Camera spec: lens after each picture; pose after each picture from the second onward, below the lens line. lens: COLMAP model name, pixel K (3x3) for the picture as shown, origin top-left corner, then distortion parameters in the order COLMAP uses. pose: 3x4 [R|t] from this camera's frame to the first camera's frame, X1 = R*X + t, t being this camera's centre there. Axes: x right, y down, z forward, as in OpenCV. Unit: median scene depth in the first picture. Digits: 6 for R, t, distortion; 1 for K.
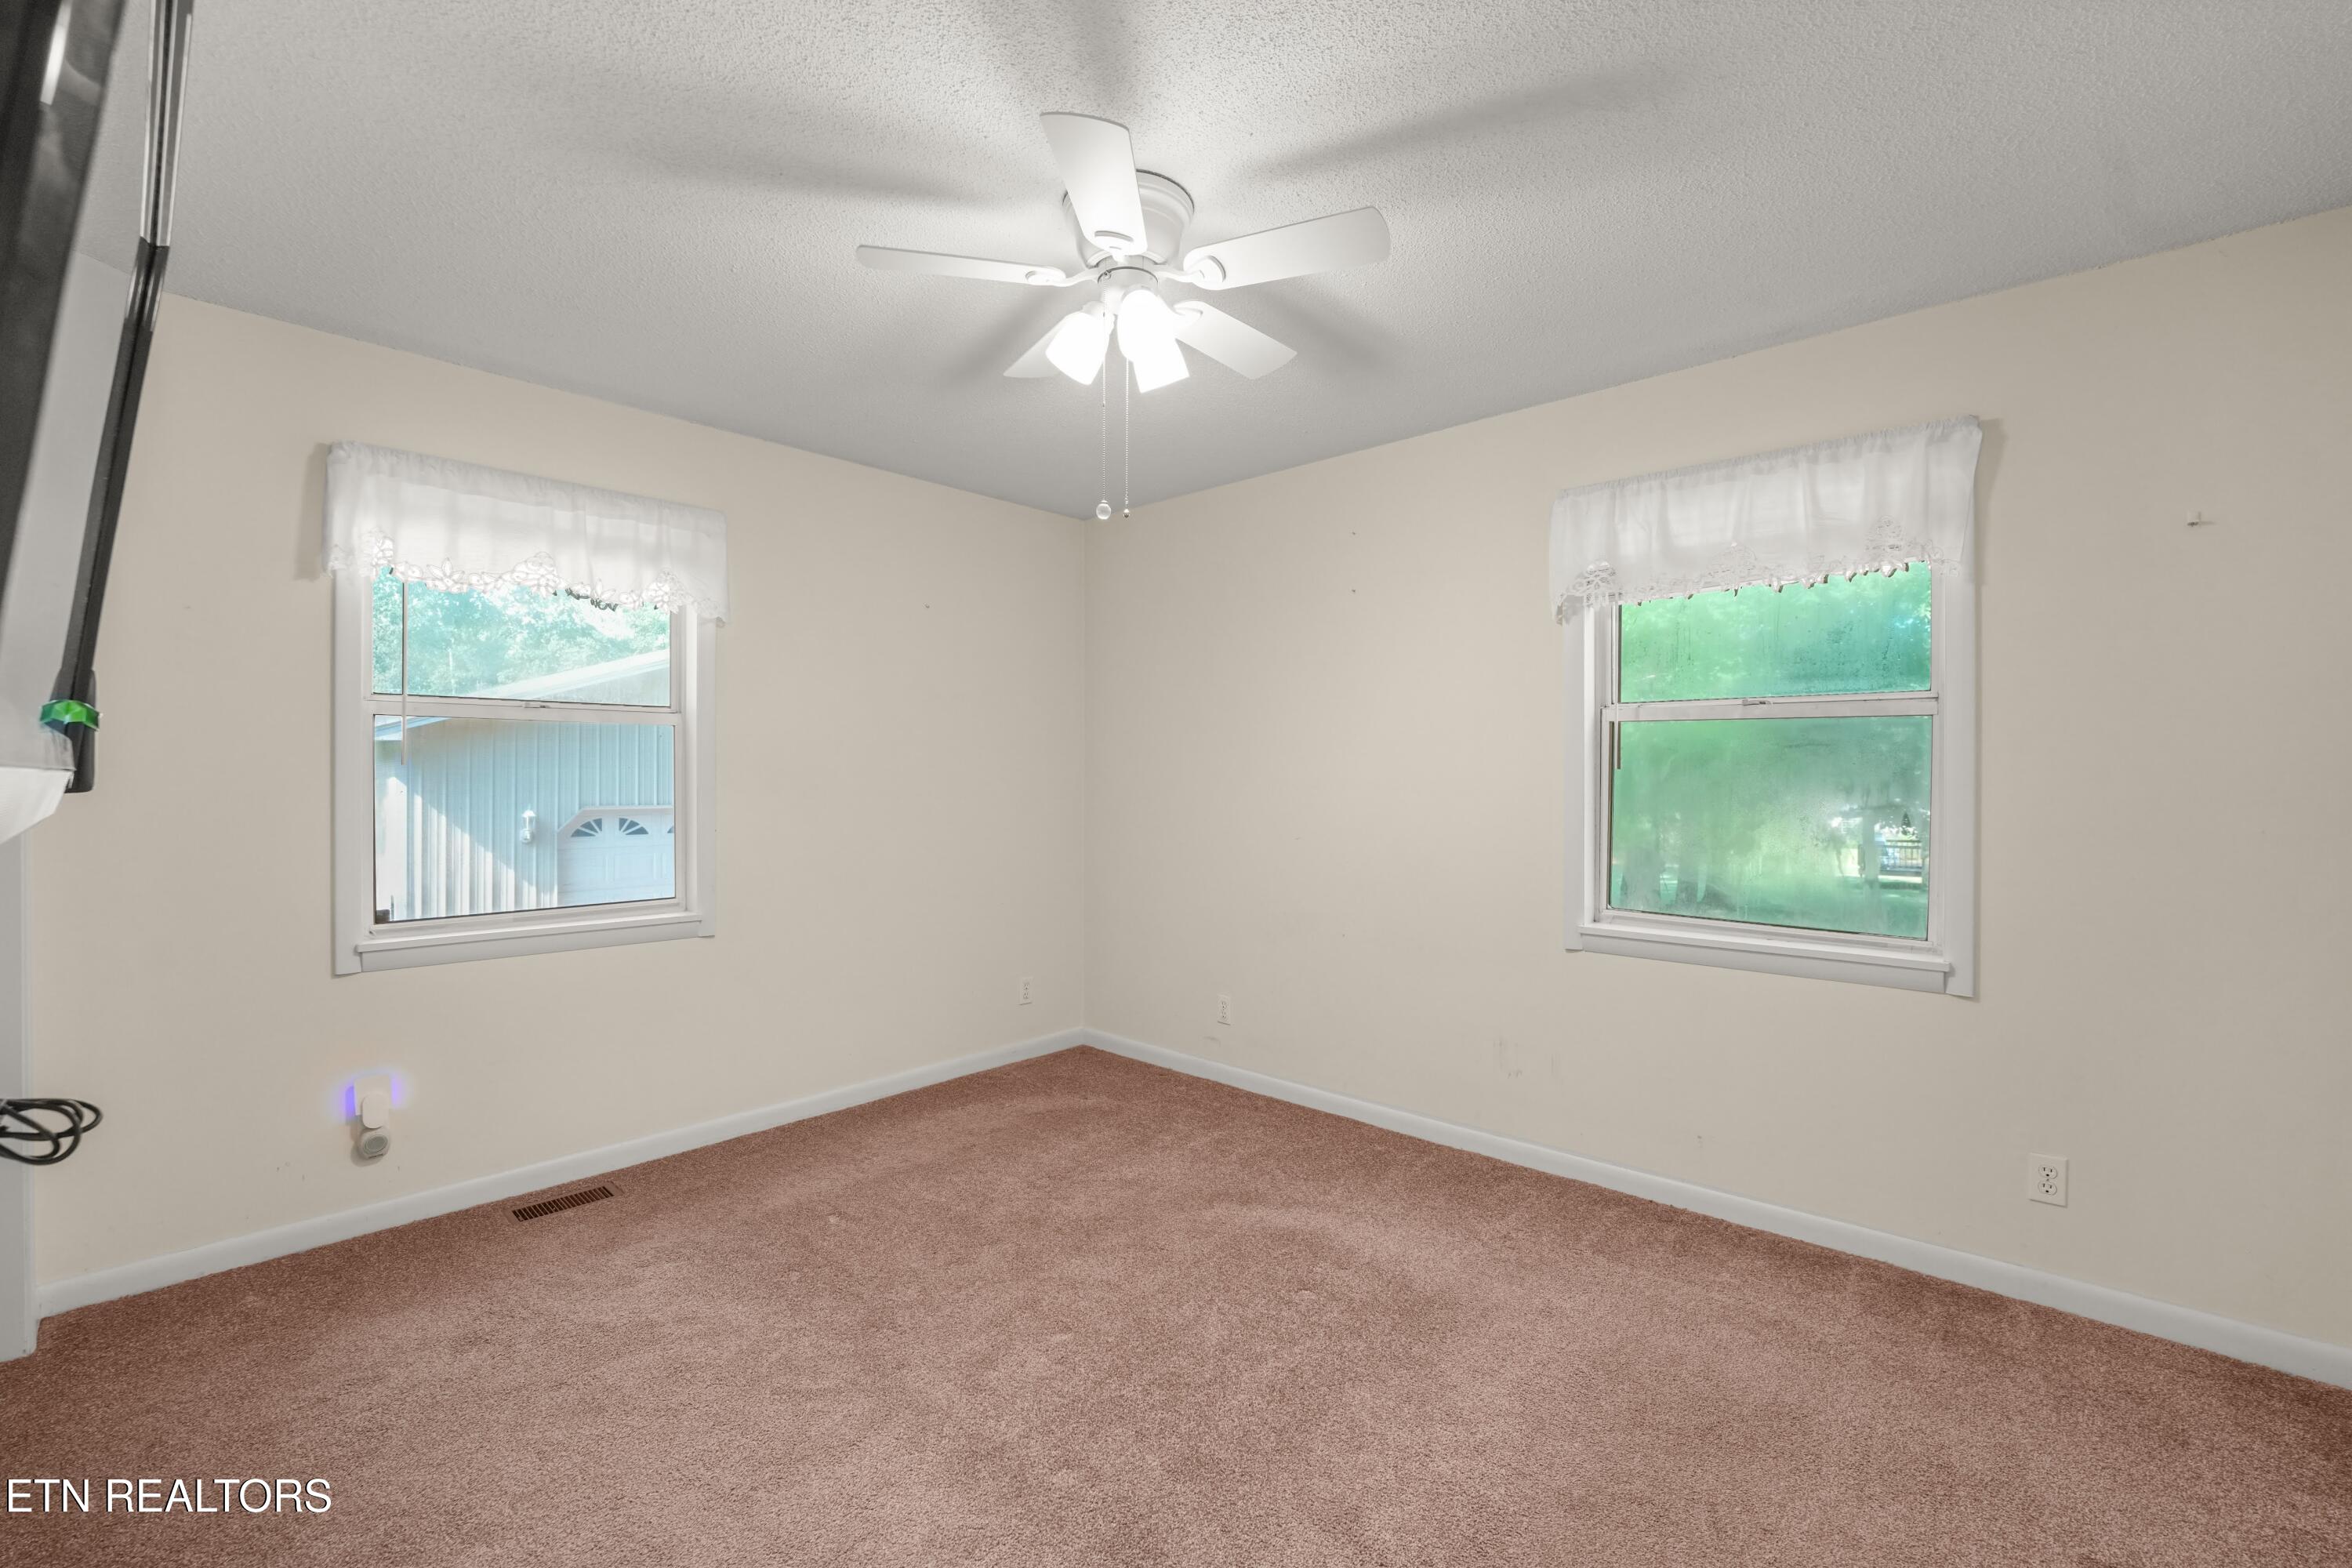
lens RADIAL K [[982.5, 0, 1187.8], [0, 982.5, 783.8], [0, 0, 1]] dist [-0.002260, -0.000079]
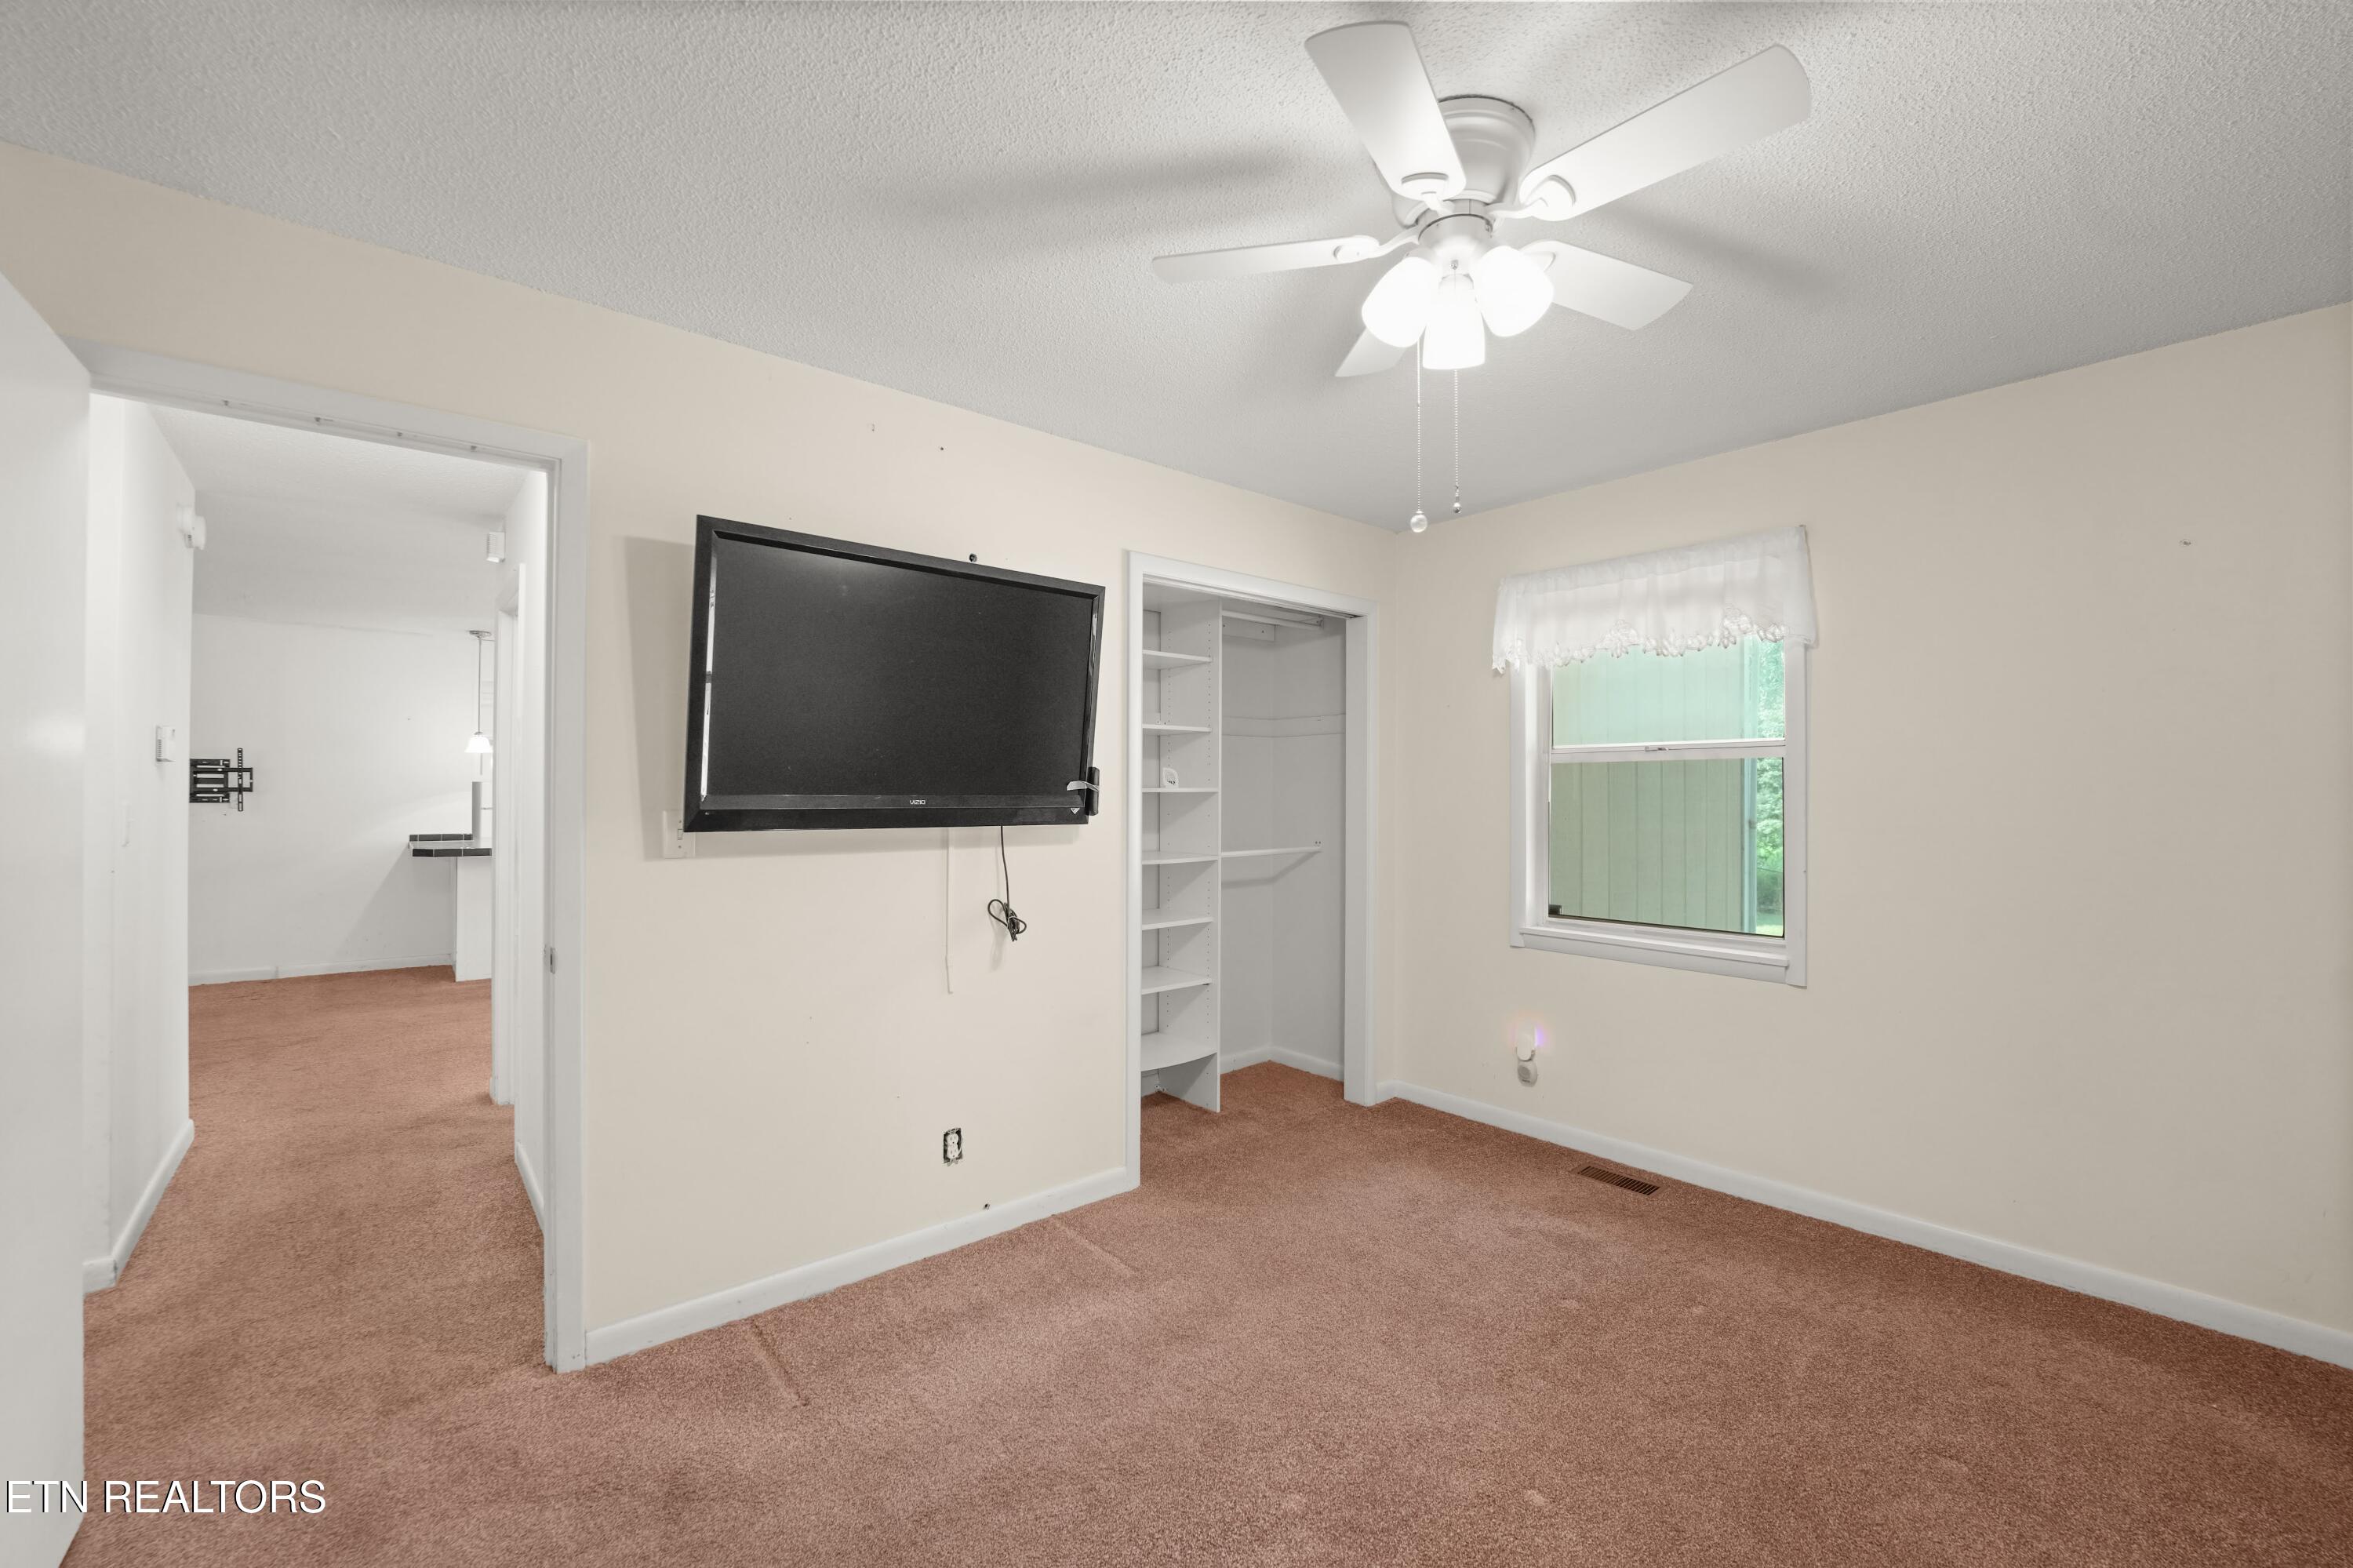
lens RADIAL K [[983.0, 0, 1188.3], [0, 983.0, 783.8], [0, 0, 1]] dist [-0.002260, -0.000079]
pose [[-0.110504, -0.014674, -0.993767, 0.580670], [-0.009544, 0.999861, -0.013703, -0.018267], [0.993830, 0.007971, -0.110629, 0.627834]]
